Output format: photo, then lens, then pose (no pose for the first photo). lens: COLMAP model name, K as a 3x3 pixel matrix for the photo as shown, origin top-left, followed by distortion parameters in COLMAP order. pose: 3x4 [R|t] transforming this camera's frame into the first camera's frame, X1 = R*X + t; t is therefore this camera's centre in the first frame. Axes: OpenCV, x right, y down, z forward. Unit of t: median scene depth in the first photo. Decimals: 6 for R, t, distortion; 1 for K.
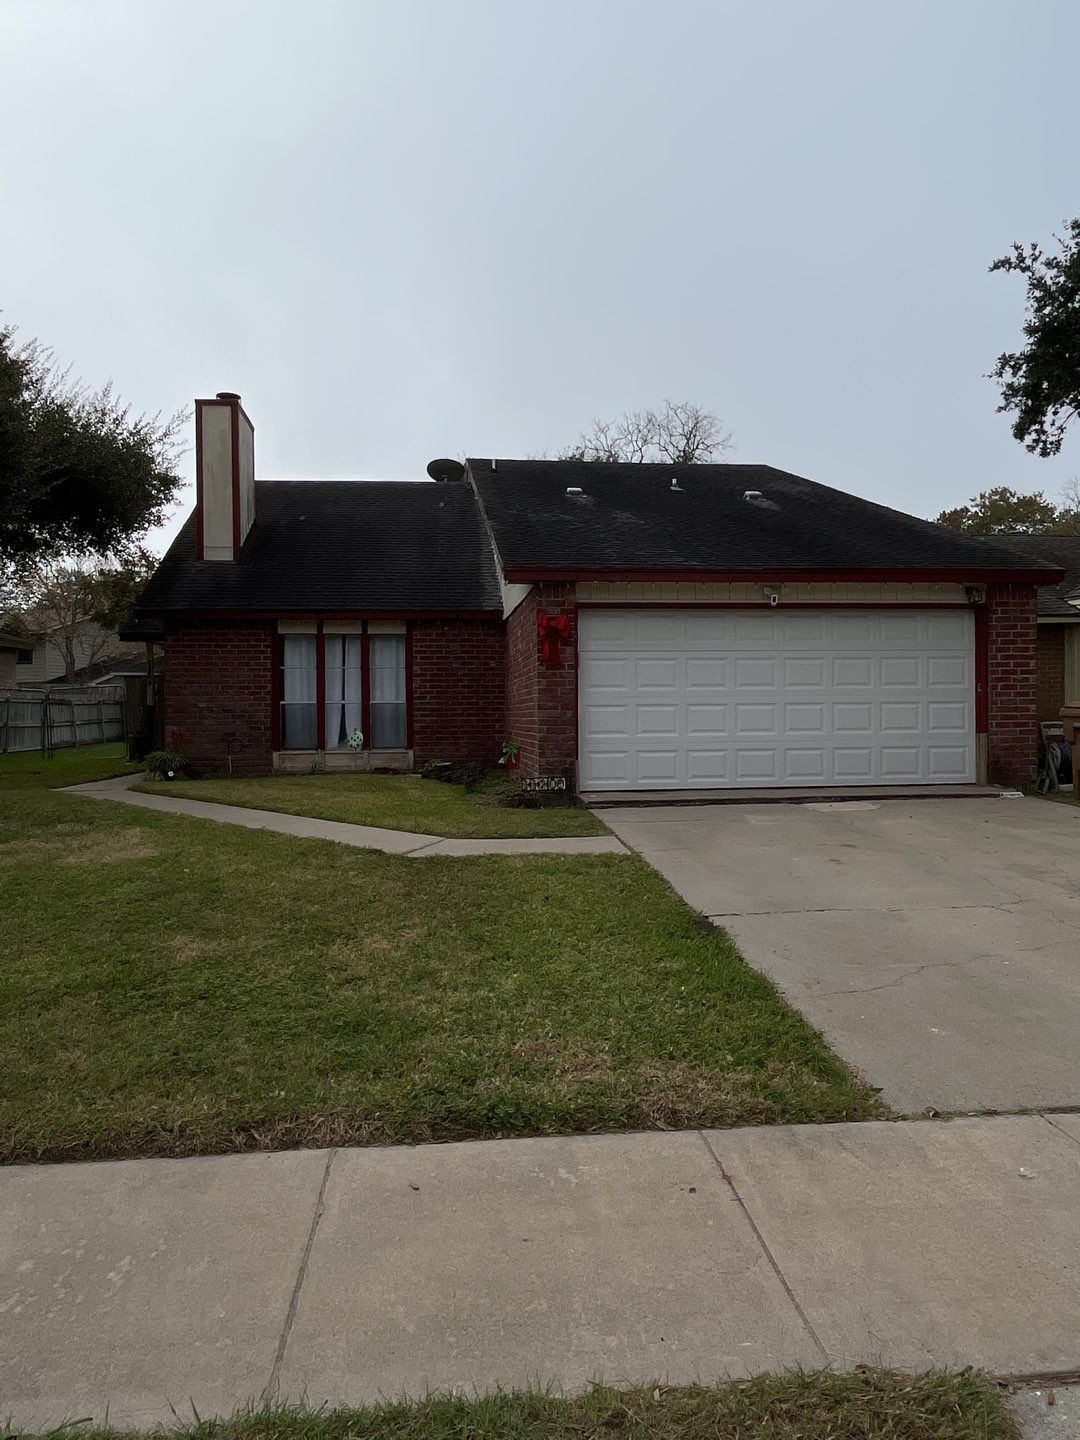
lens RADIAL K [[1044.9, 0, 540.0], [0, 1044.9, 720.0], [0, 0, 1]] dist [0.032696, -0.002492]
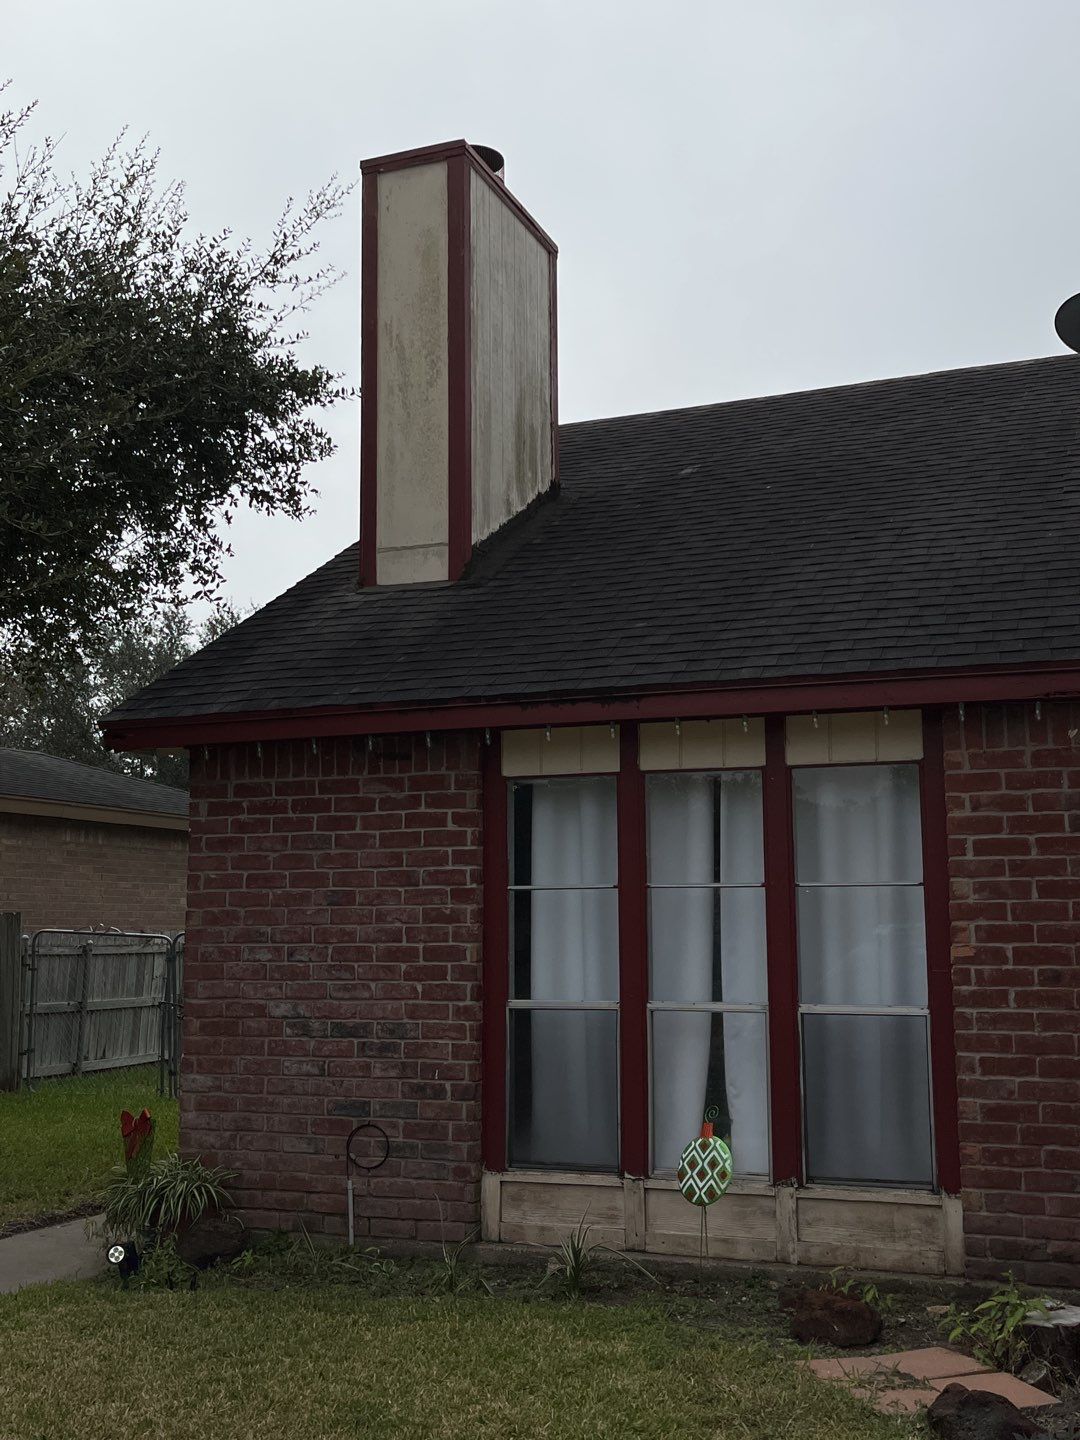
lens RADIAL K [[1609.7, 0, 540.0], [0, 1609.7, 720.0], [0, 0, 1]] dist [0.011412, -0.001317]
pose [[0.887820, -0.055715, -0.456805, -0.023641], [-0.006580, 0.991006, -0.133658, -0.035740], [0.460143, 0.121670, 0.879468, 0.582724]]
